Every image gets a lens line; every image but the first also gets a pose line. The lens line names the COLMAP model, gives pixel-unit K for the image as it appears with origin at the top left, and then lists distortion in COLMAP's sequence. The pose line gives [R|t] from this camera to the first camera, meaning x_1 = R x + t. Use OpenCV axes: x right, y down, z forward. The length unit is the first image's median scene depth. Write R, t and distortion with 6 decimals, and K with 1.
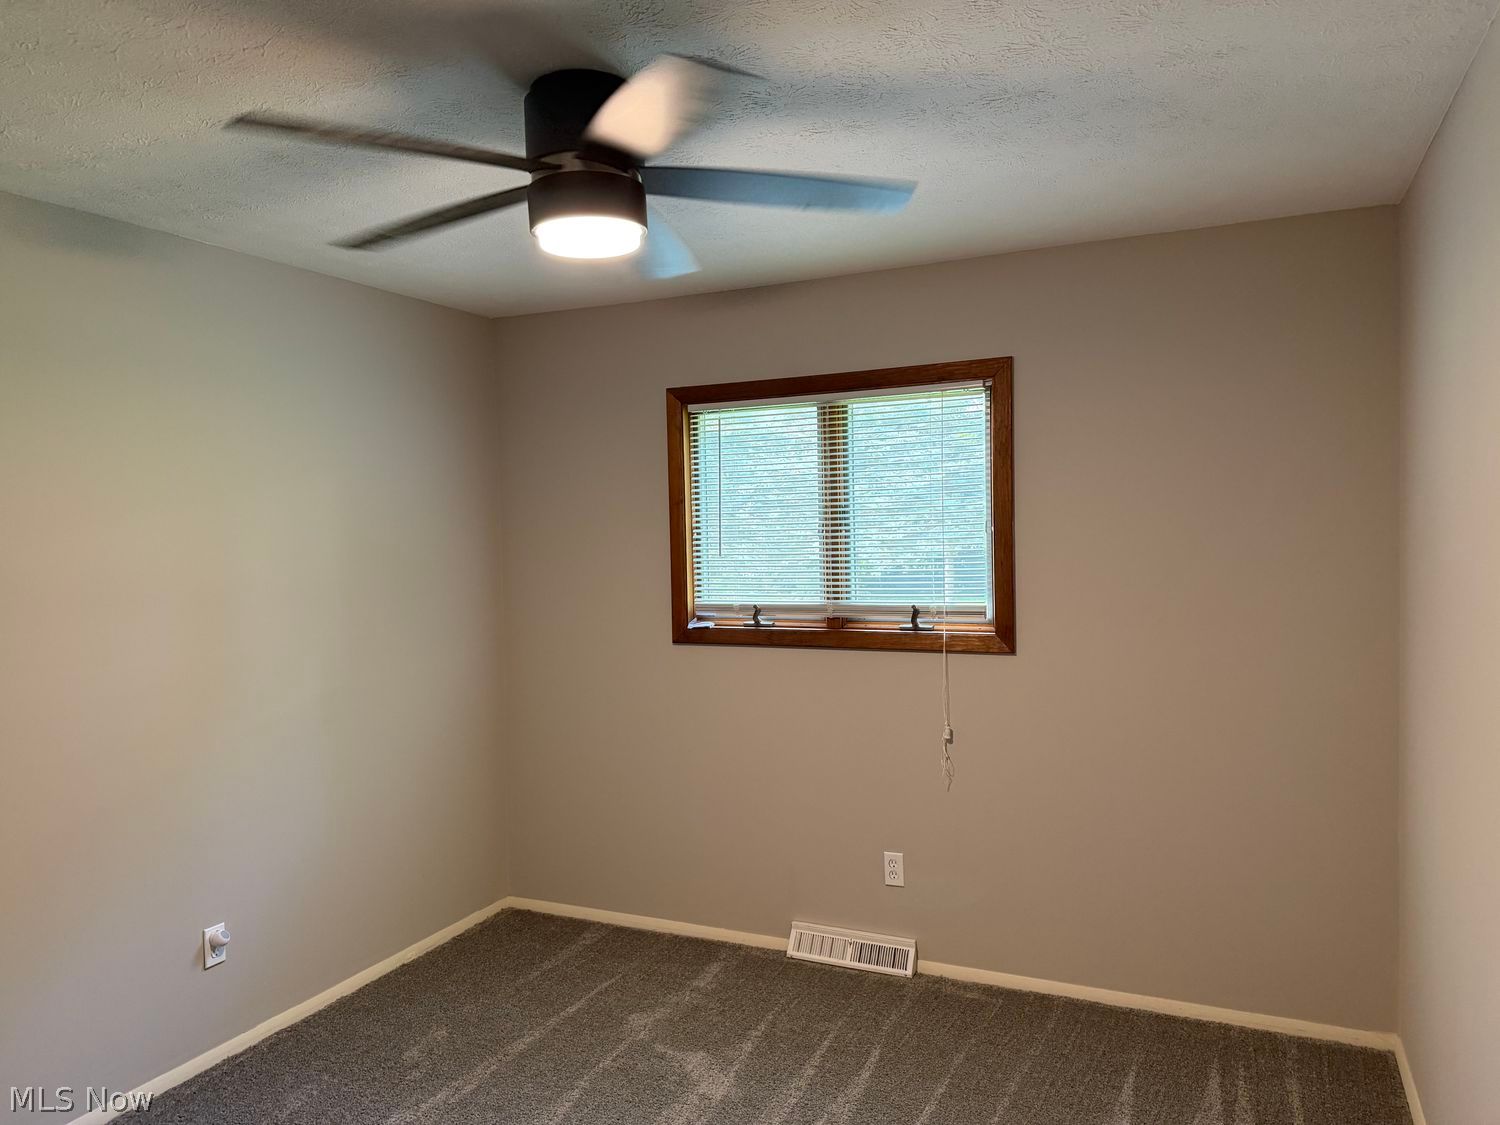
lens RADIAL K [[1045.5, 0, 747.1], [0, 1045.5, 566.3], [0, 0, 1]] dist [0.105679, -0.174975]
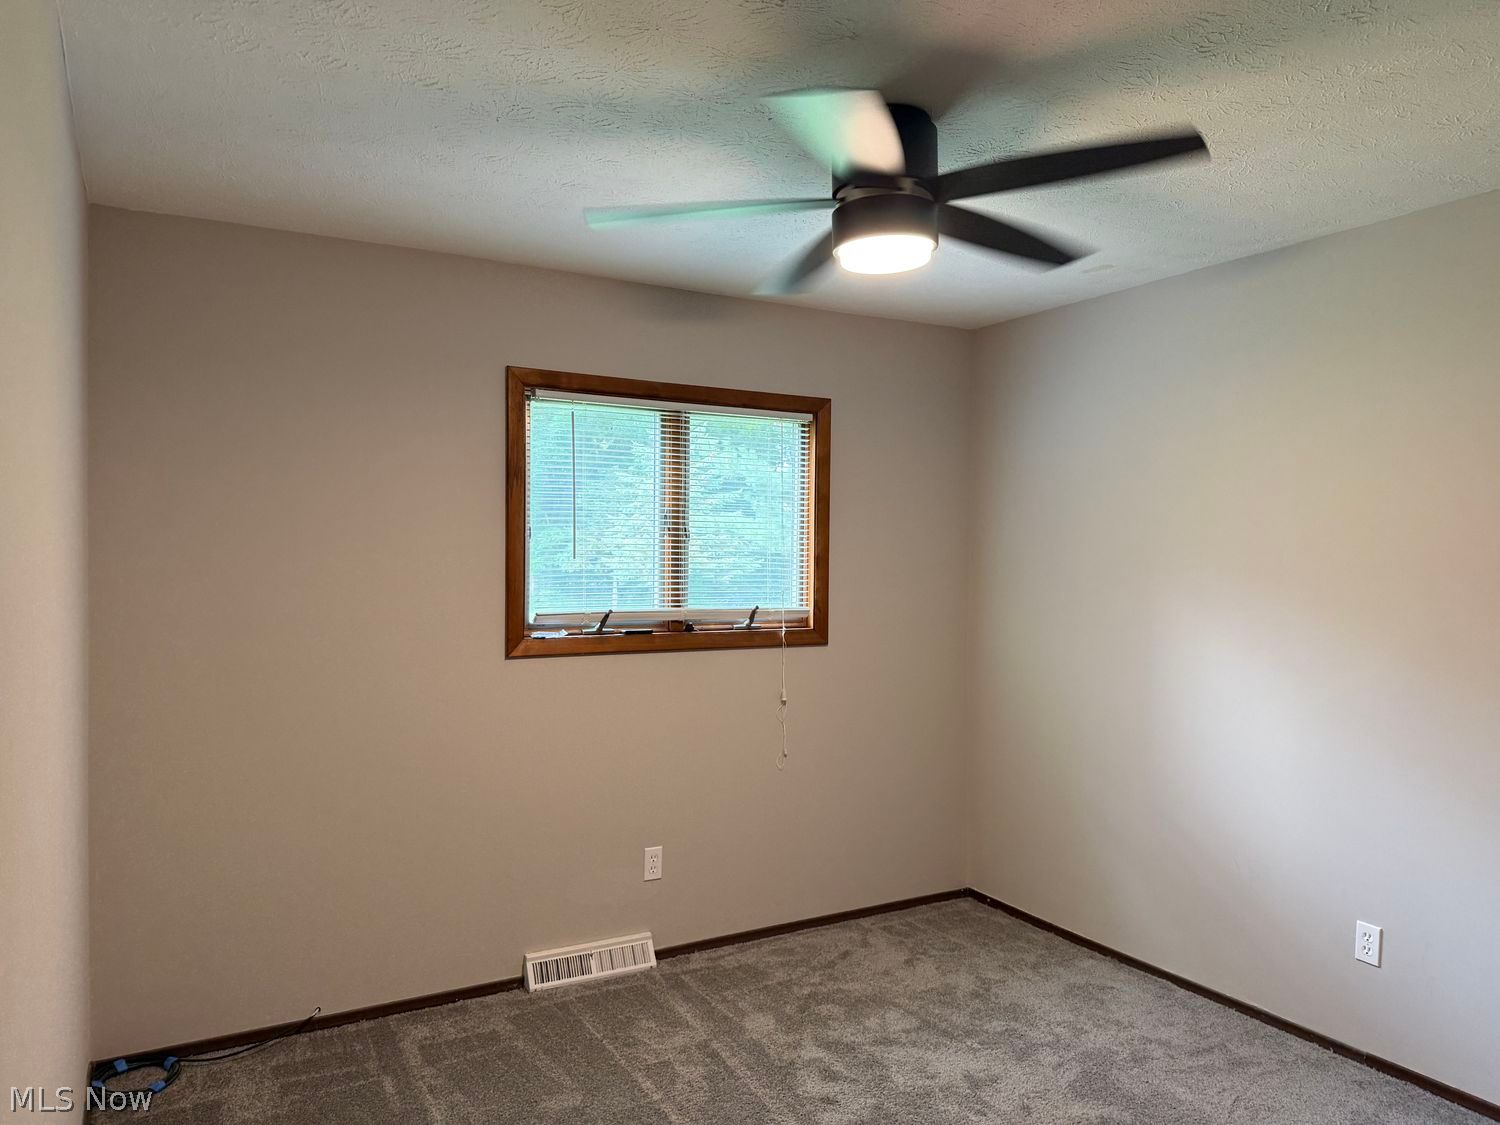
lens RADIAL K [[1045.5, 0, 747.1], [0, 1045.5, 566.3], [0, 0, 1]] dist [0.105679, -0.174975]
pose [[0.587309, 0.011548, 0.809280, -0.707553], [-0.001302, 0.999910, -0.013323, 0.008597], [-0.809361, 0.006771, 0.587272, 0.341227]]
